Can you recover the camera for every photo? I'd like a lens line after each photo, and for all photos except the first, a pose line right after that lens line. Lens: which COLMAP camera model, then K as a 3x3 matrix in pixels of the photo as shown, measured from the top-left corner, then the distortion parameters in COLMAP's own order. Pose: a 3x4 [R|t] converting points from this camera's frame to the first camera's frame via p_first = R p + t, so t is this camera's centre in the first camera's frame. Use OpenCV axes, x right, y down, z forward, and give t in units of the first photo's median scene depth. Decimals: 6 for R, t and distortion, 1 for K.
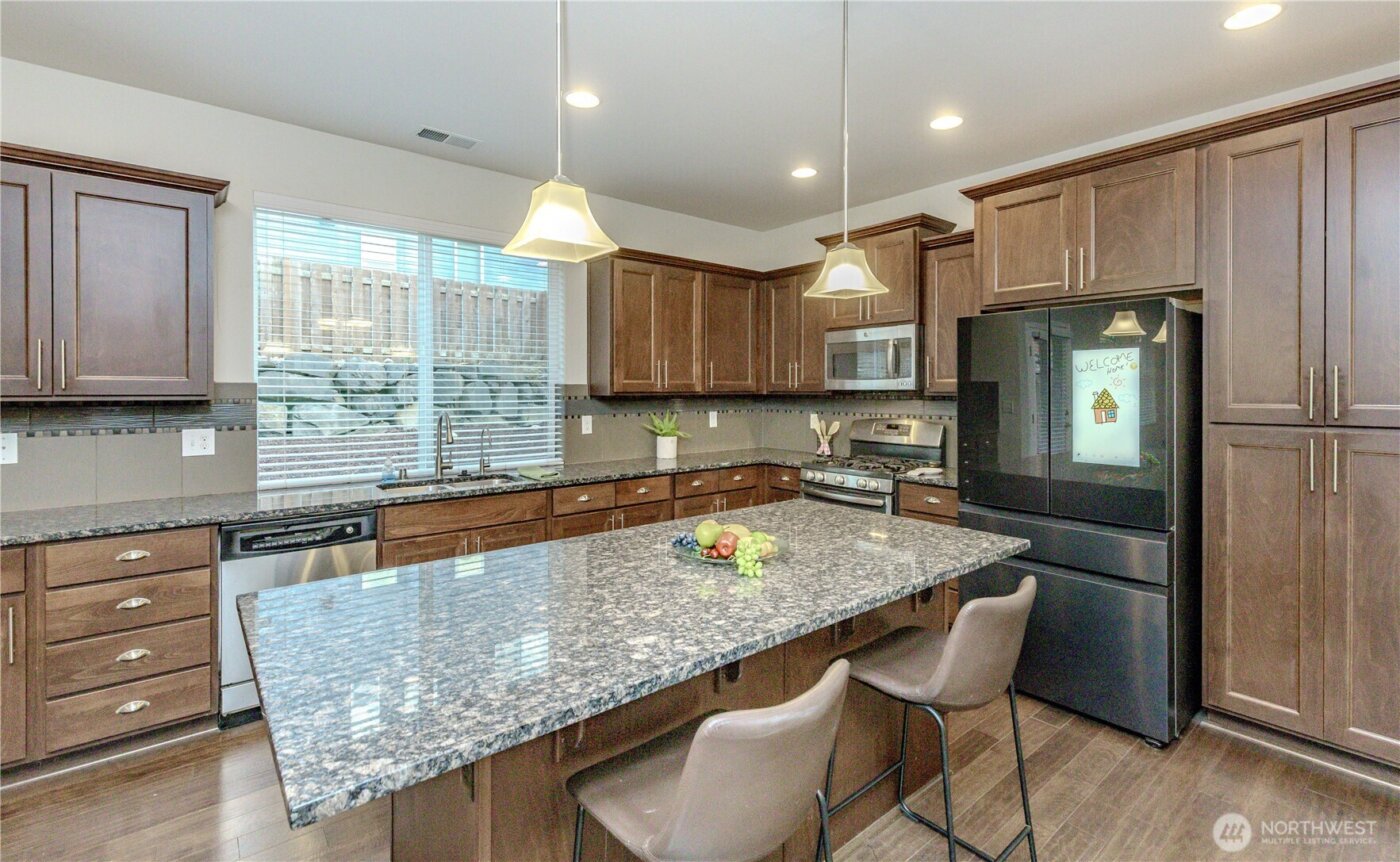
lens RADIAL K [[622.7, 0, 700.7], [0, 622.7, 397.8], [0, 0, 1]] dist [0.025349, 0.000158]
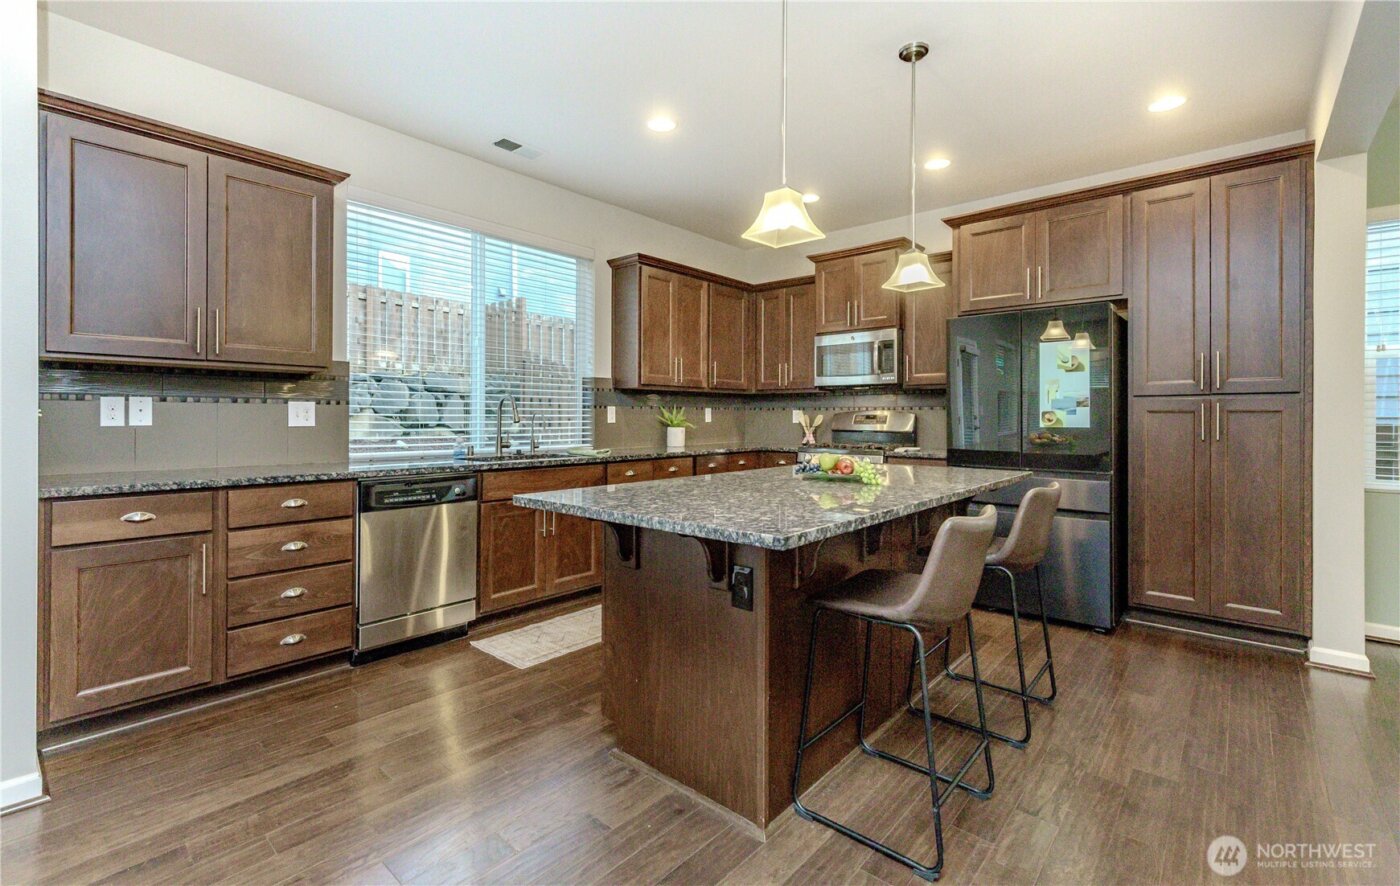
lens RADIAL K [[623.1, 0, 698.6], [0, 623.1, 418.8], [0, 0, 1]] dist [0.029030, 0.000042]
pose [[0.986731, 0.001179, 0.162361, -0.294162], [0.000651, 0.999937, -0.011220, 0.088678], [-0.162363, 0.011177, 0.986668, -0.164158]]
